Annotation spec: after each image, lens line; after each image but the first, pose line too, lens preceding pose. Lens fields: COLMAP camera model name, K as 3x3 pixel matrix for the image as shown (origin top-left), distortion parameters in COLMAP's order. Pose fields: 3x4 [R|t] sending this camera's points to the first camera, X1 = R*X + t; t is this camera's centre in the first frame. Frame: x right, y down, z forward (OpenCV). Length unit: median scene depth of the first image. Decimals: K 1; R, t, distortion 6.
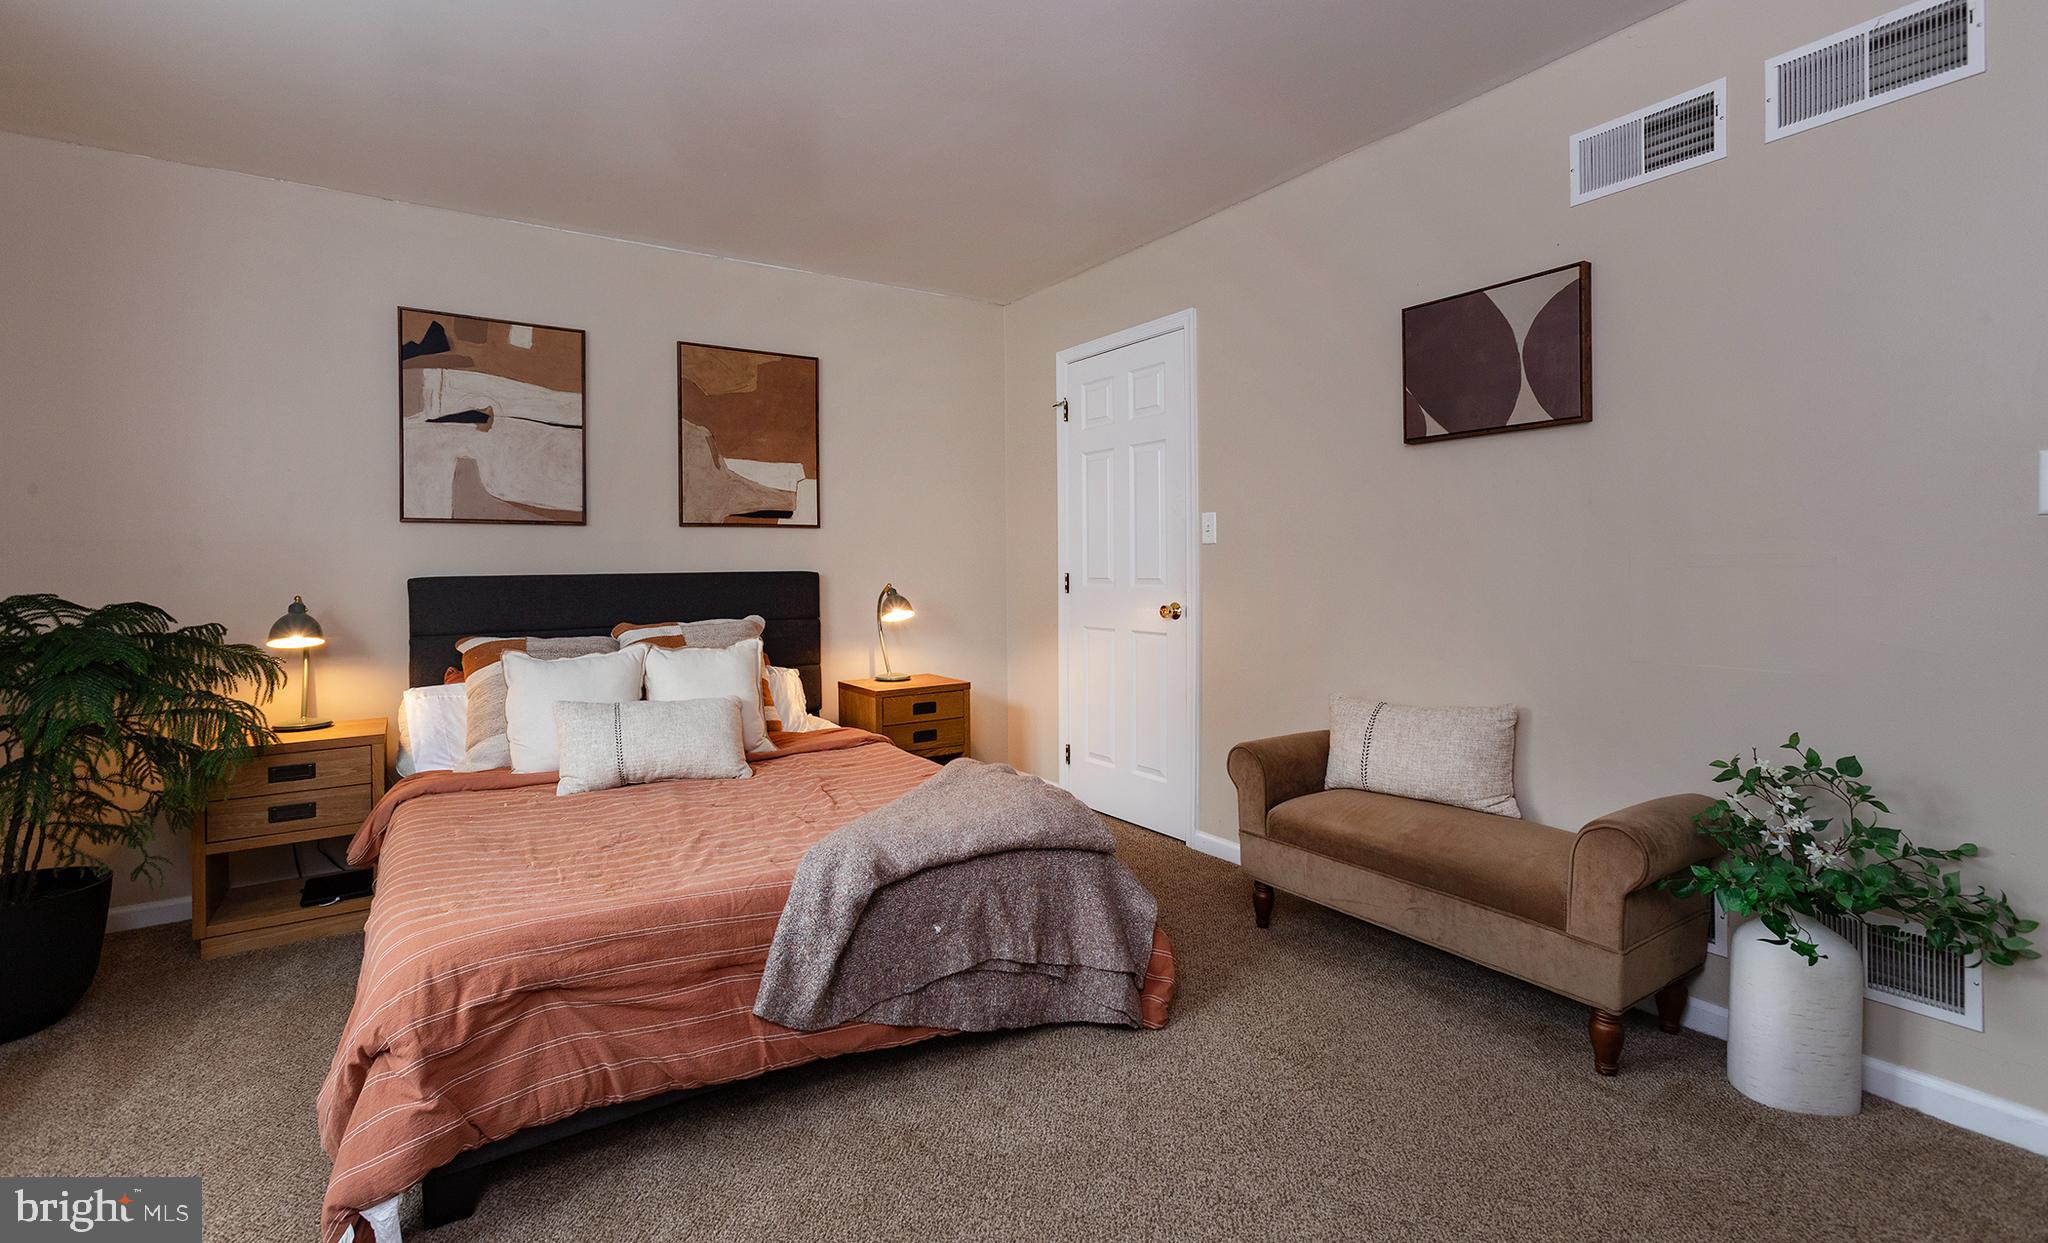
lens RADIAL K [[897.1, 0, 996.4], [0, 897.1, 585.2], [0, 0, 1]] dist [-0.016226, 0.000592]
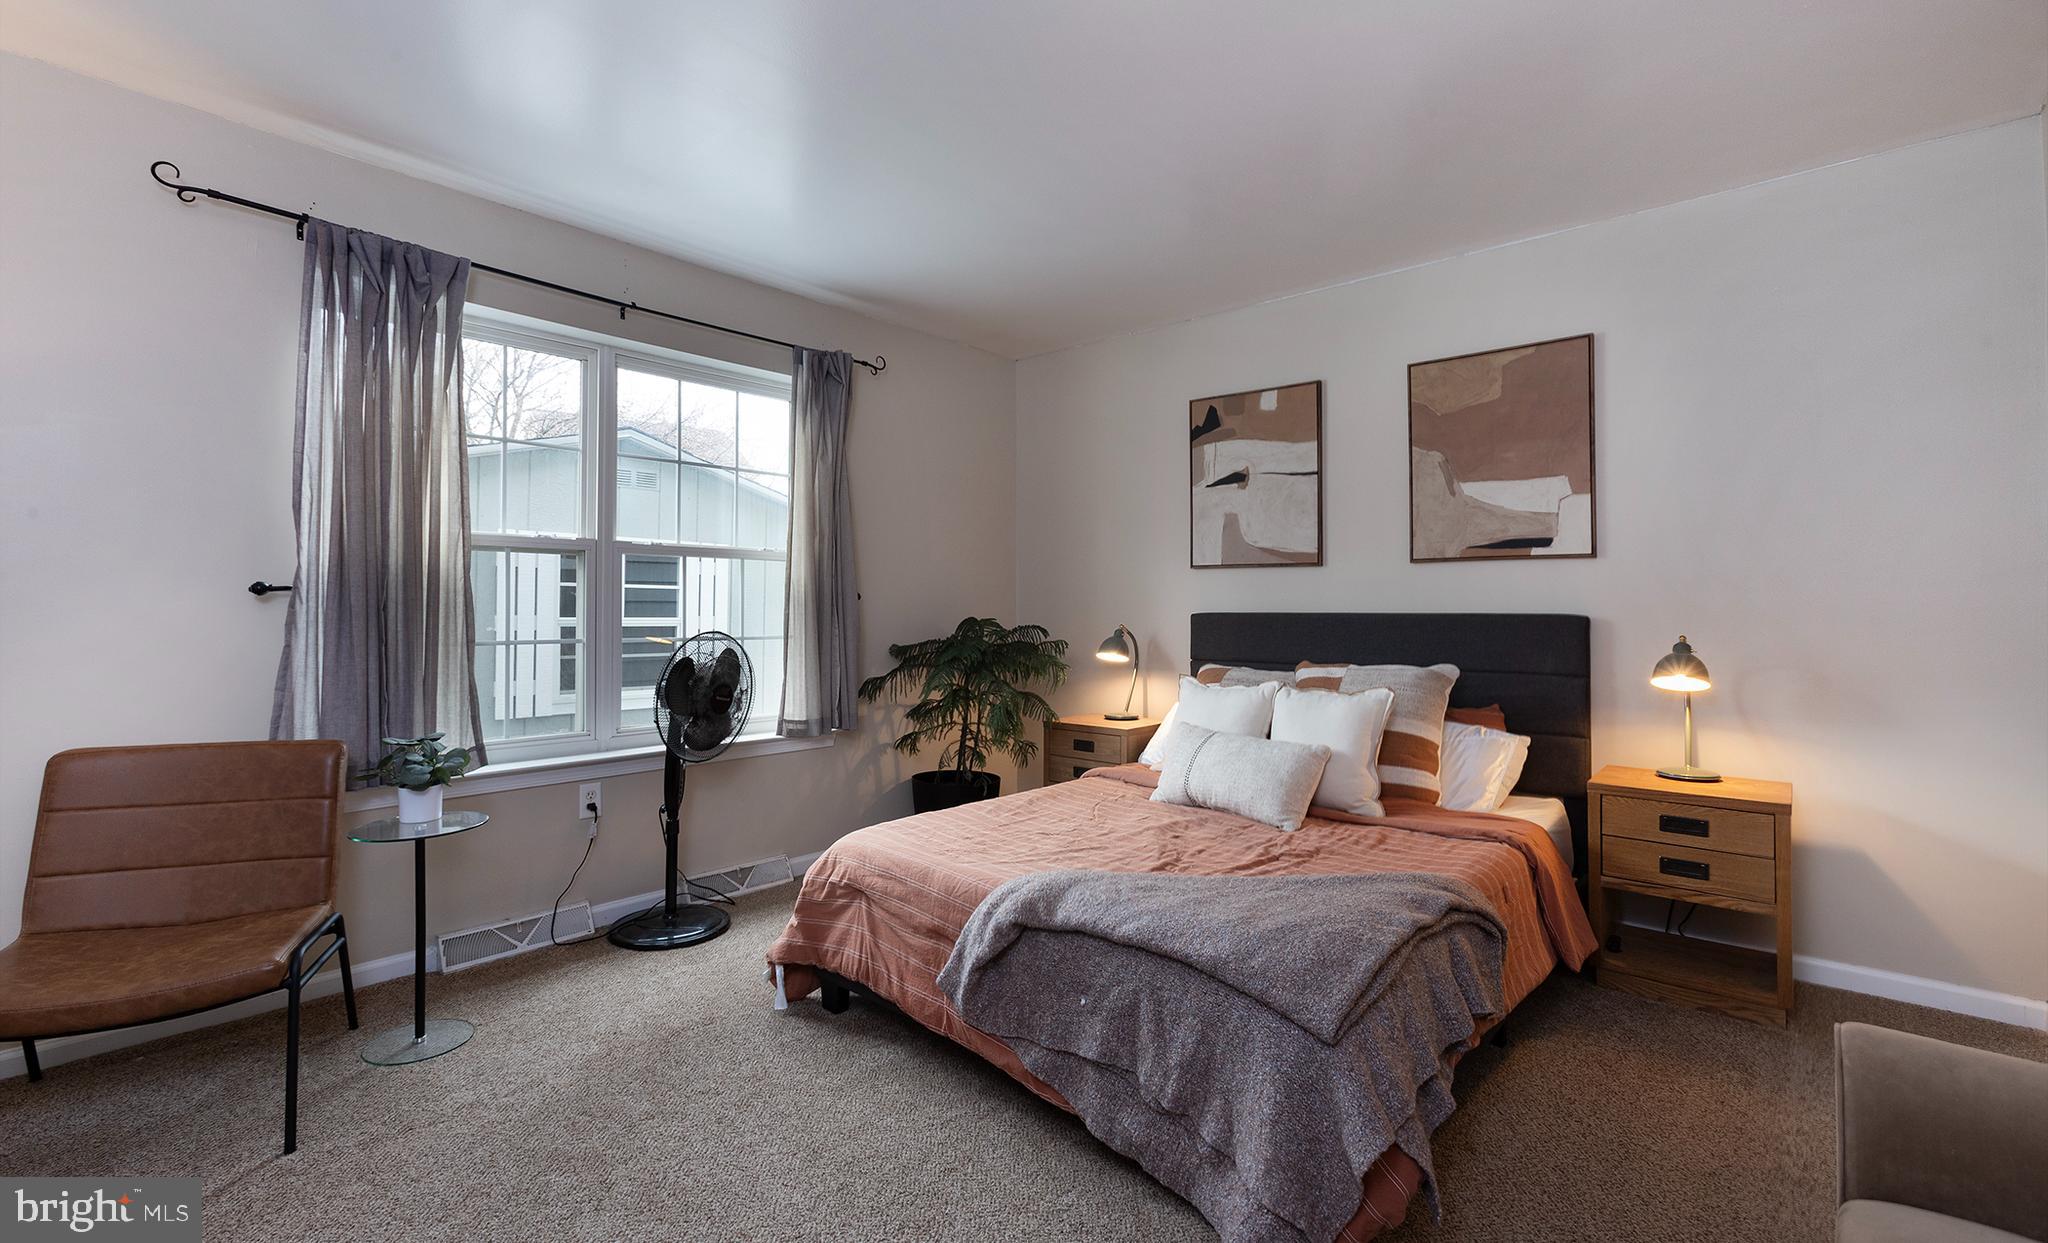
lens RADIAL K [[897.1, 0, 996.4], [0, 897.1, 585.2], [0, 0, 1]] dist [-0.016226, 0.000592]
pose [[0.263579, -0.011088, -0.964574, 0.465040], [-0.025577, 0.999502, -0.018478, -0.016115], [0.964299, 0.029541, 0.263164, 0.376897]]
